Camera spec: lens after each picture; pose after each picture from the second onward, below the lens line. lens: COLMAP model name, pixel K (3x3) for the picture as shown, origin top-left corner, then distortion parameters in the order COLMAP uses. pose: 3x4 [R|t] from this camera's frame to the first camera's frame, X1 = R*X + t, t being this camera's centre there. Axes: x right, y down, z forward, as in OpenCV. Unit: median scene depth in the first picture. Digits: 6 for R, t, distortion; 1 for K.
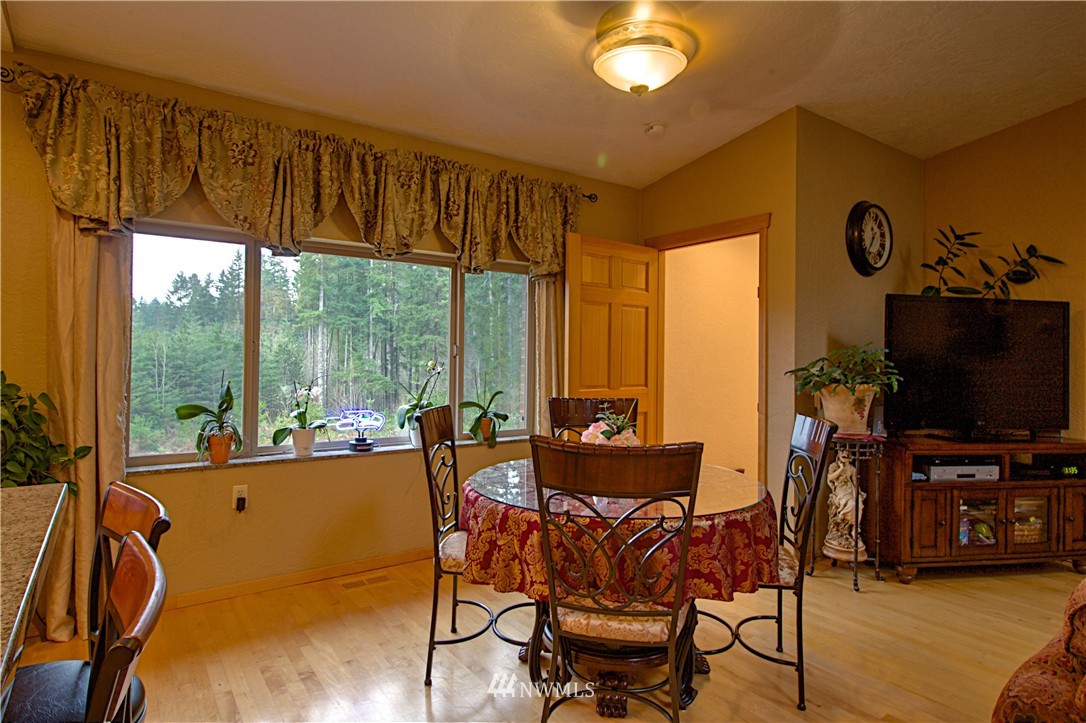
lens RADIAL K [[605.4, 0, 542.6], [0, 605.4, 352.3], [0, 0, 1]] dist [-0.002397, -0.001169]
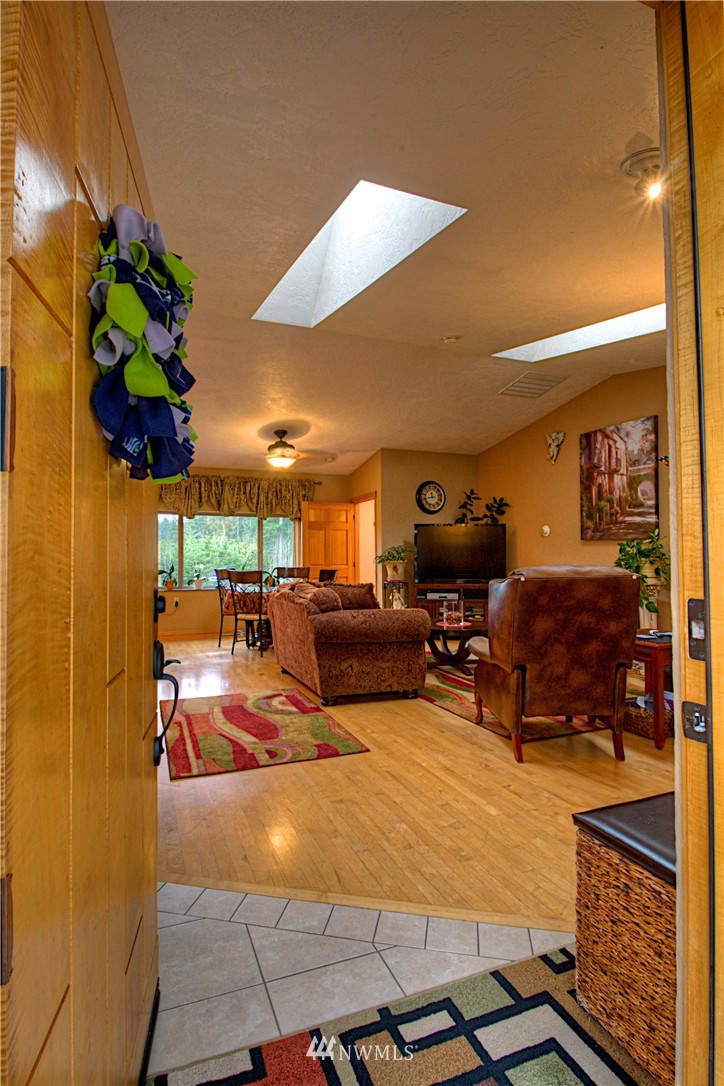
lens RADIAL K [[551.0, 0, 354.3], [0, 551.0, 548.2], [0, 0, 1]] dist [0.000686, -0.001038]
pose [[0.970805, -0.020585, -0.238986, 0.758776], [0.017460, 0.999732, -0.015186, 0.027762], [0.239235, 0.010570, 0.970904, -1.075680]]
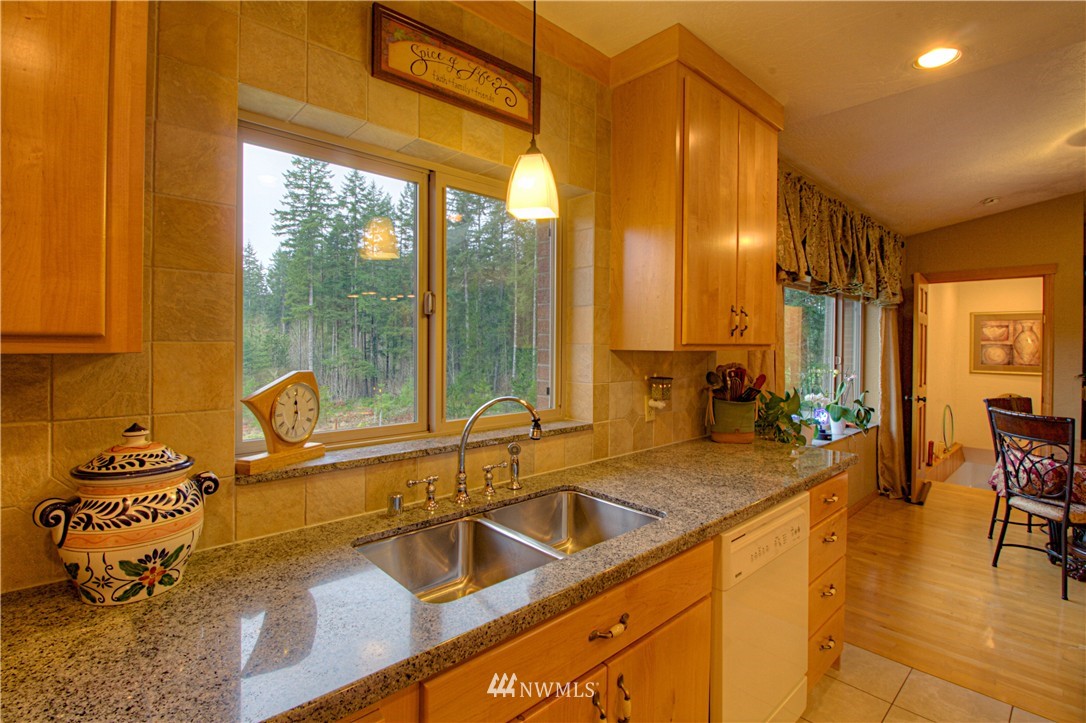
lens RADIAL K [[508.5, 0, 539.5], [0, 508.5, 345.1], [0, 0, 1]] dist [-0.012138, -0.006815]
pose [[0.992040, -0.002810, 0.125894, -0.920642], [0.001532, 0.999946, 0.010248, -0.047946], [-0.125916, -0.009973, 0.991991, -0.015573]]
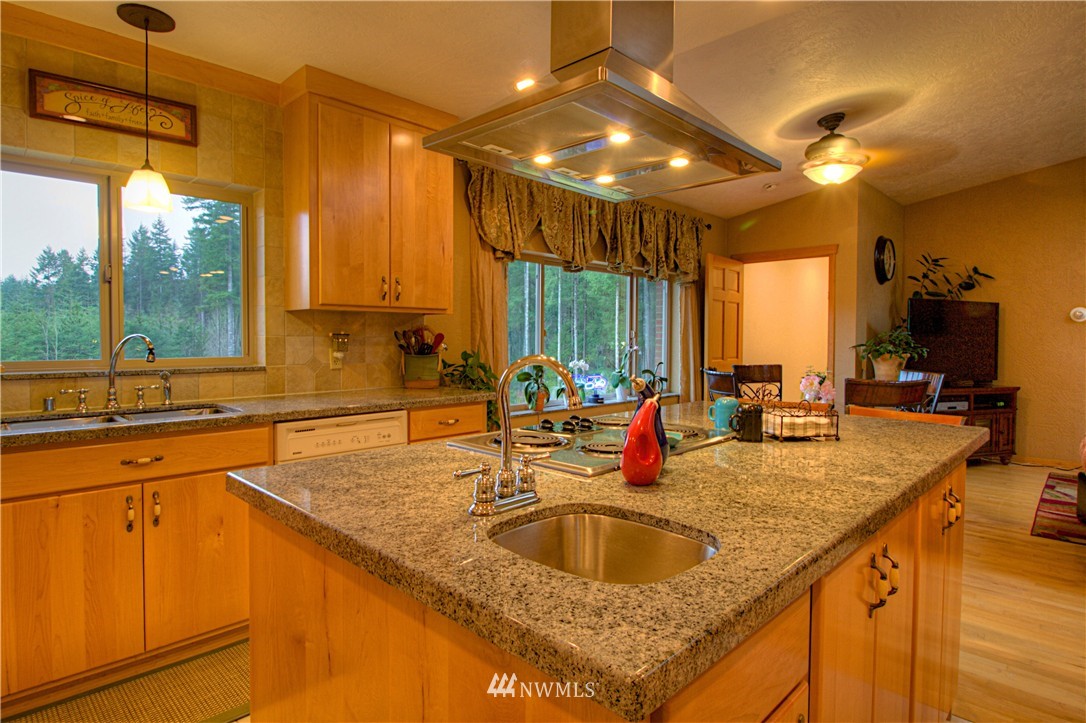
lens RADIAL K [[584.6, 0, 539.9], [0, 584.6, 347.7], [0, 0, 1]] dist [-0.003483, -0.009451]
pose [[0.984403, -0.009656, 0.175661, -0.596618], [0.005053, 0.999633, 0.026630, -0.008543], [-0.175854, -0.025327, 0.984090, -0.321179]]
